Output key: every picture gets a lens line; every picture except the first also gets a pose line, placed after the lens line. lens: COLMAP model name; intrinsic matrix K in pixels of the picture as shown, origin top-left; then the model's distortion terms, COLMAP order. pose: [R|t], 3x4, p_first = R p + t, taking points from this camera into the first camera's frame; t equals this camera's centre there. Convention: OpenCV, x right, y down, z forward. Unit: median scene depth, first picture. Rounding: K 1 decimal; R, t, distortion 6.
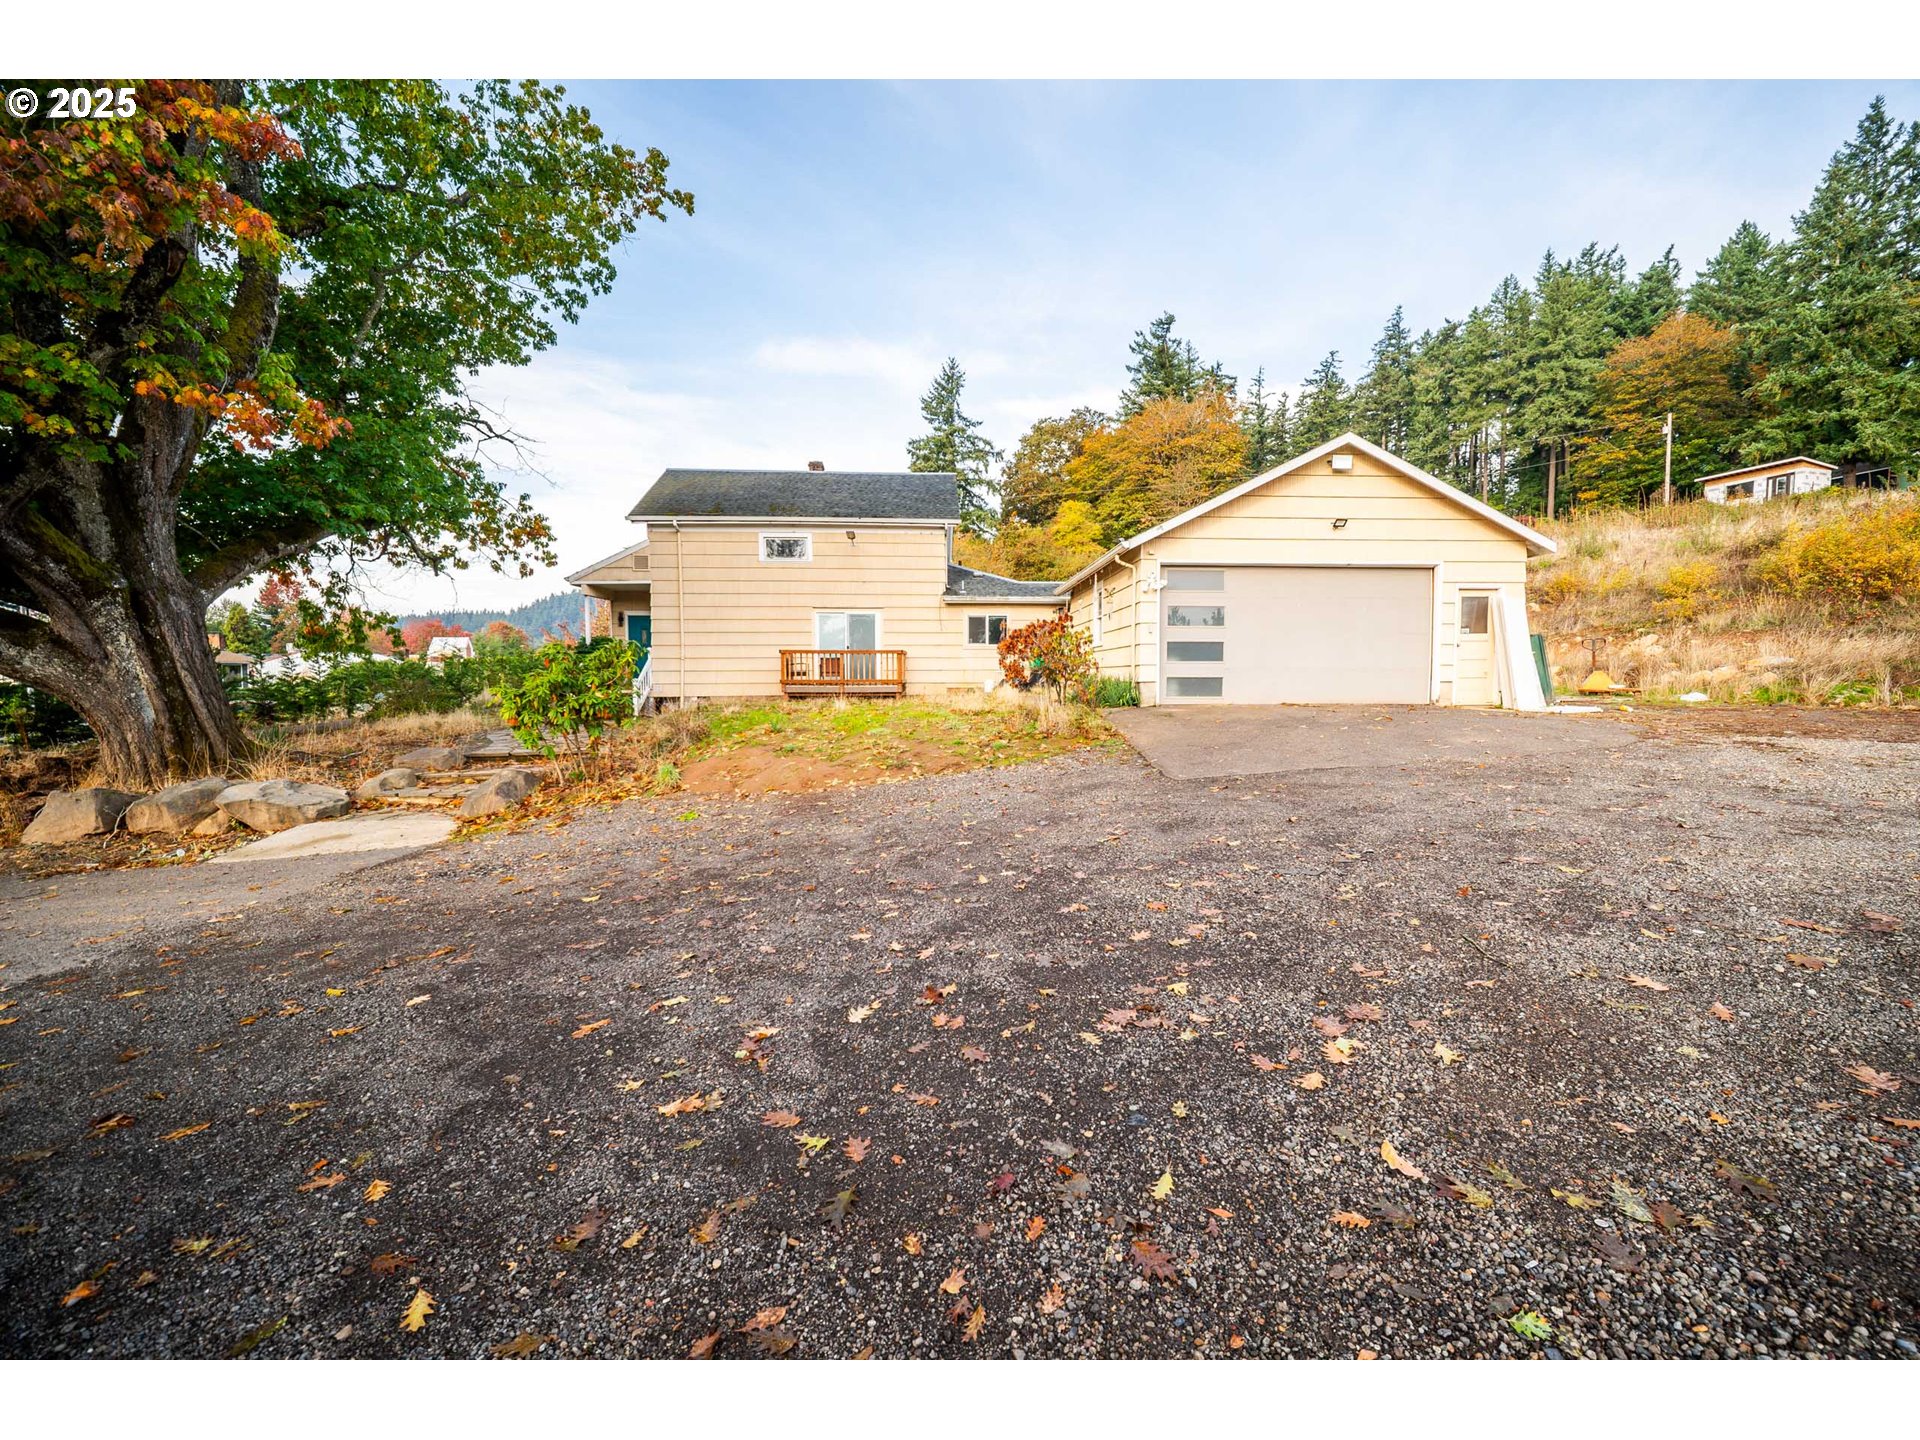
lens RADIAL K [[773.4, 0, 979.6], [0, 773.4, 735.5], [0, 0, 1]] dist [-0.000763, 0.000025]
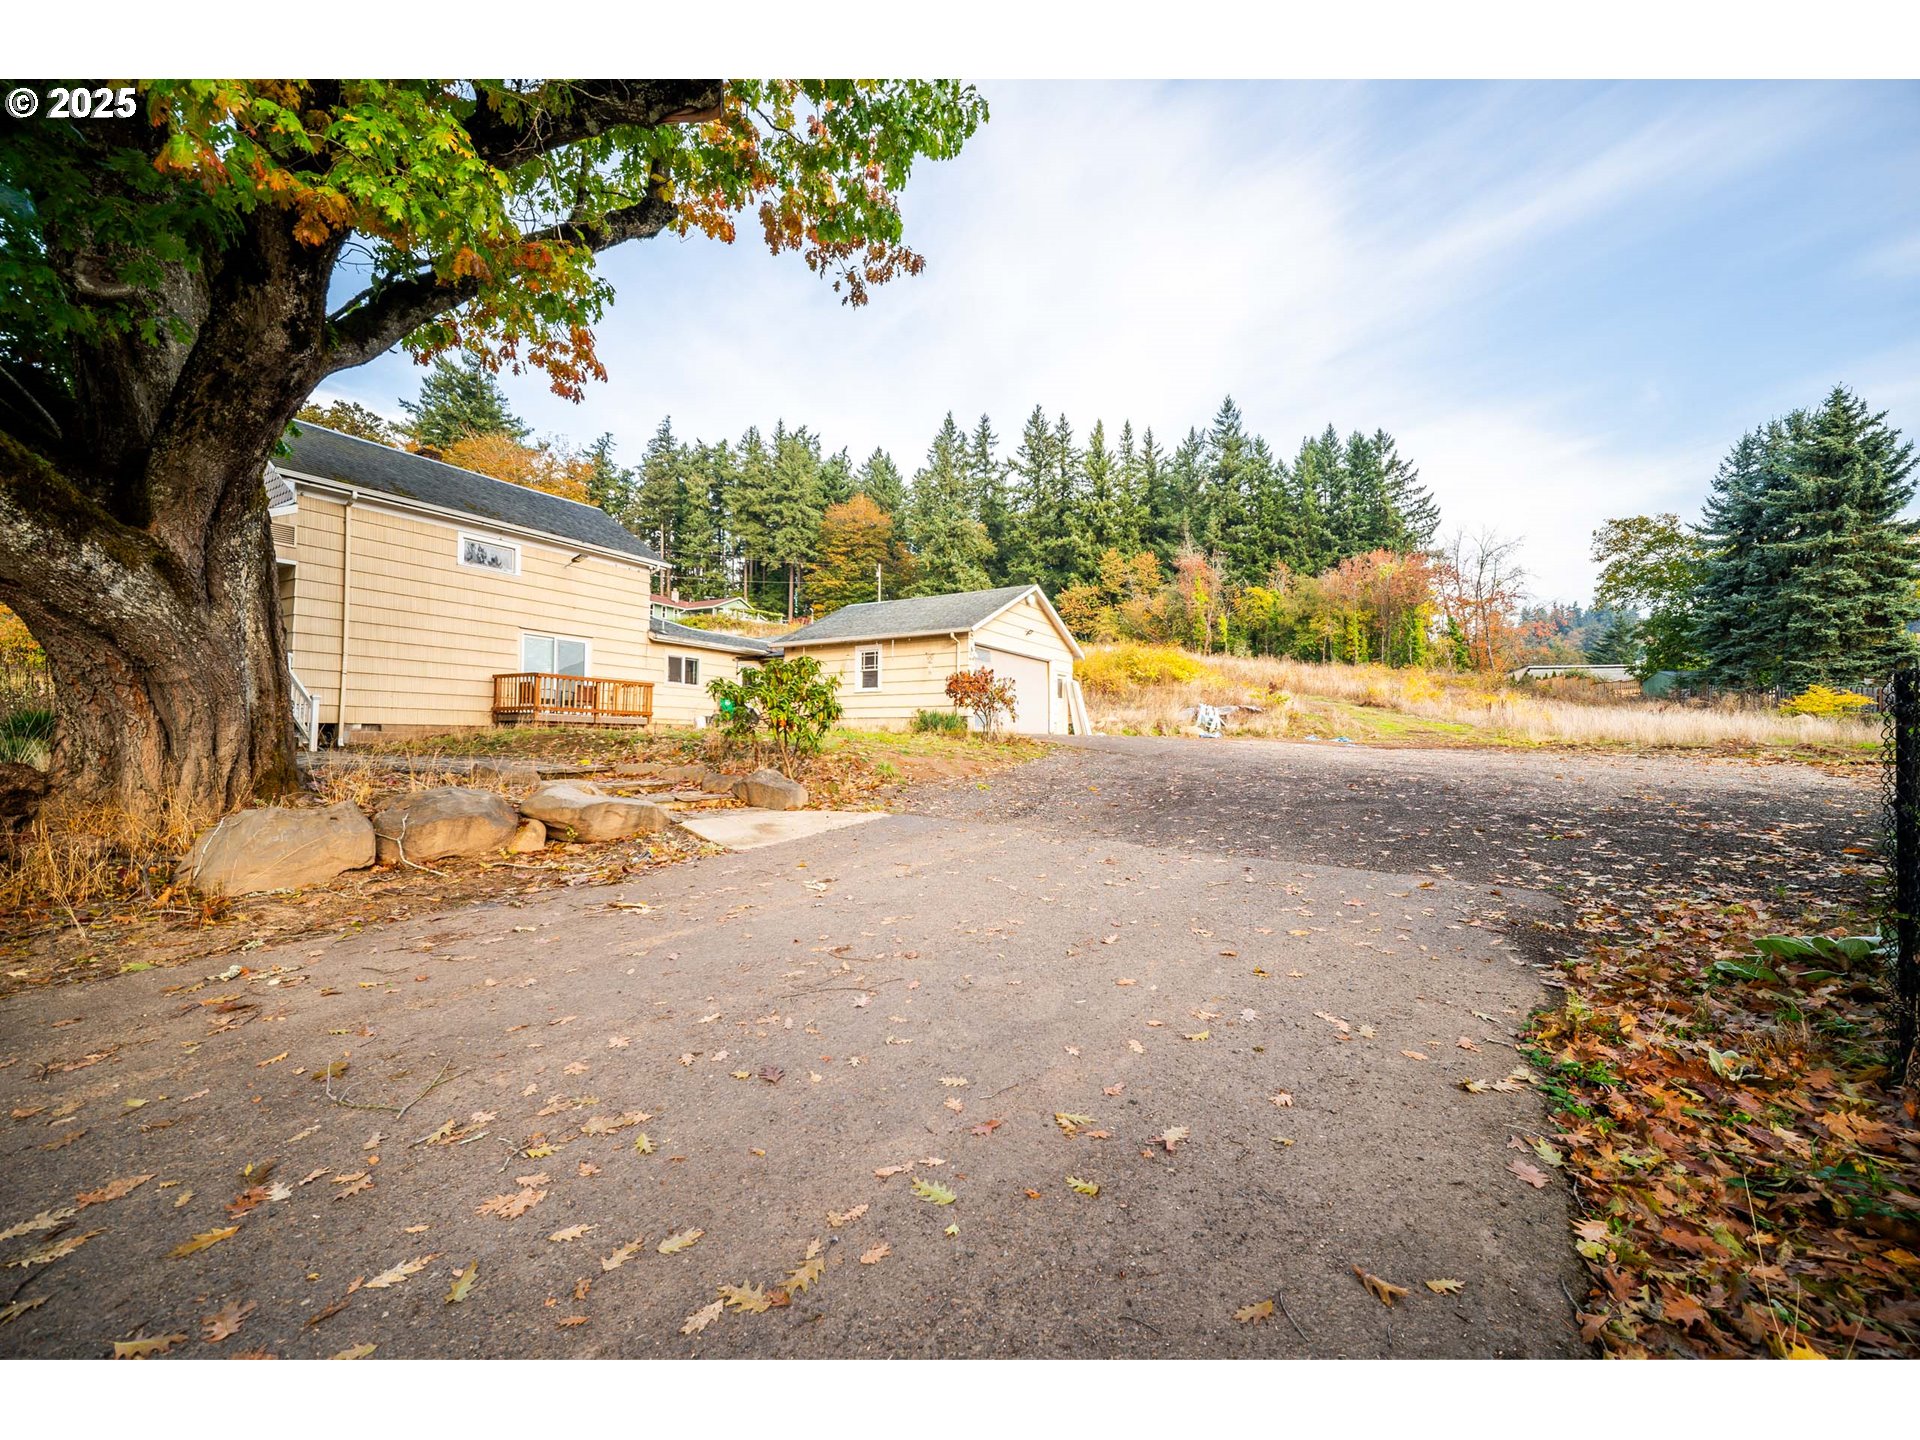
lens RADIAL K [[773.4, 0, 979.6], [0, 773.4, 735.5], [0, 0, 1]] dist [-0.000763, 0.000025]
pose [[0.561610, 0.022018, 0.827109, -0.177698], [0.049252, 0.996984, -0.059983, 0.010472], [-0.825935, 0.074424, 0.558832, 0.020177]]
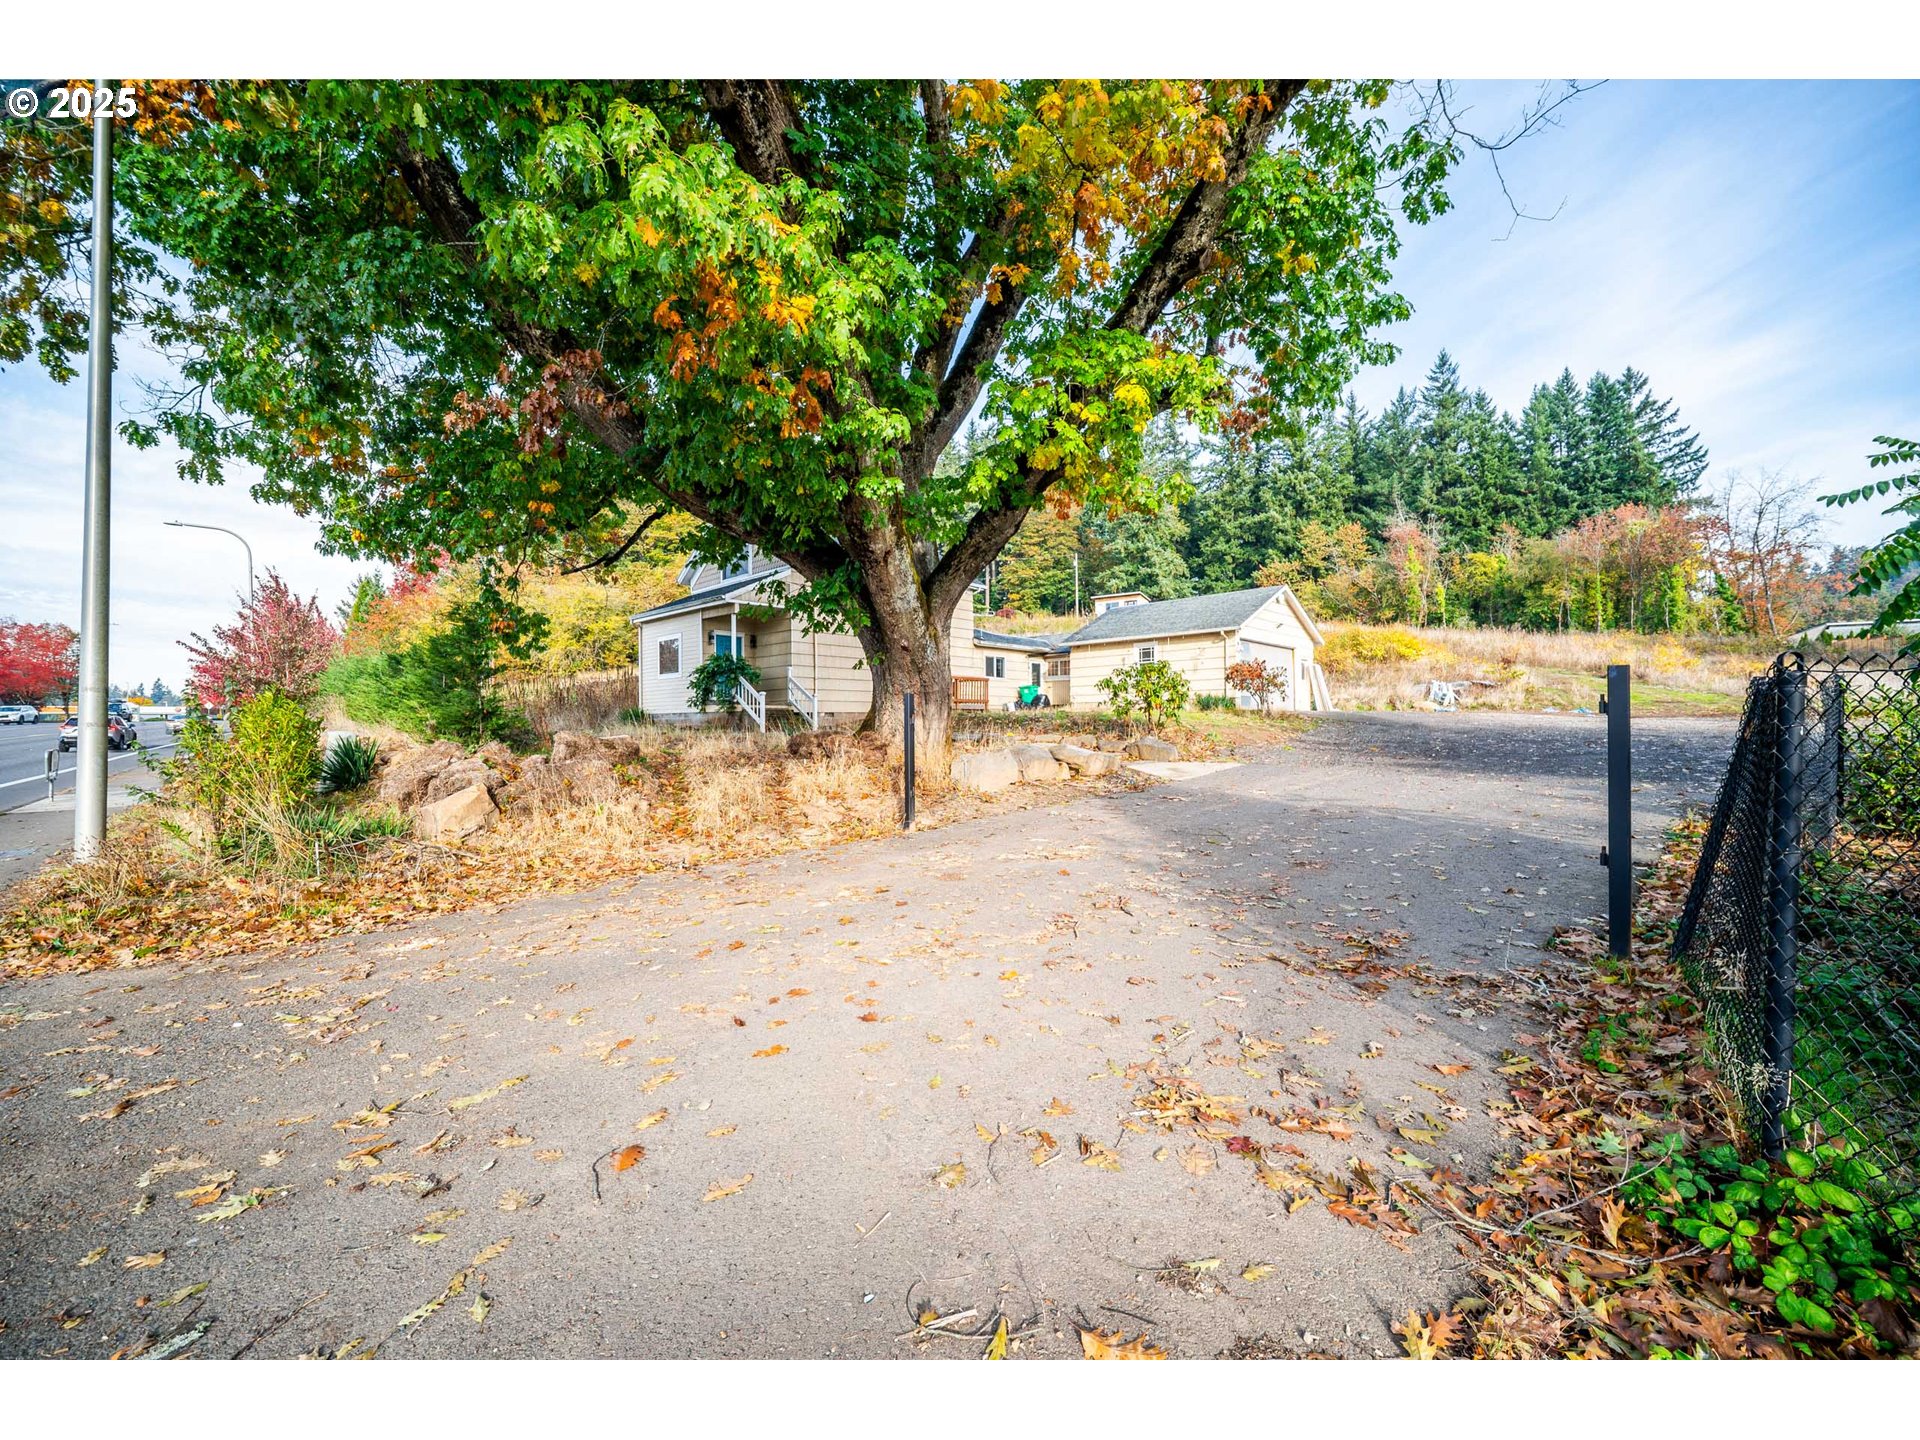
lens RADIAL K [[781.0, 0, 963.6], [0, 781.0, 736.8], [0, 0, 1]] dist [-0.010163, 0.000411]
pose [[0.739264, -0.007161, 0.673378, -0.269335], [0.052310, 0.997533, -0.046820, 0.014025], [-0.671381, 0.069837, 0.737814, 0.004838]]
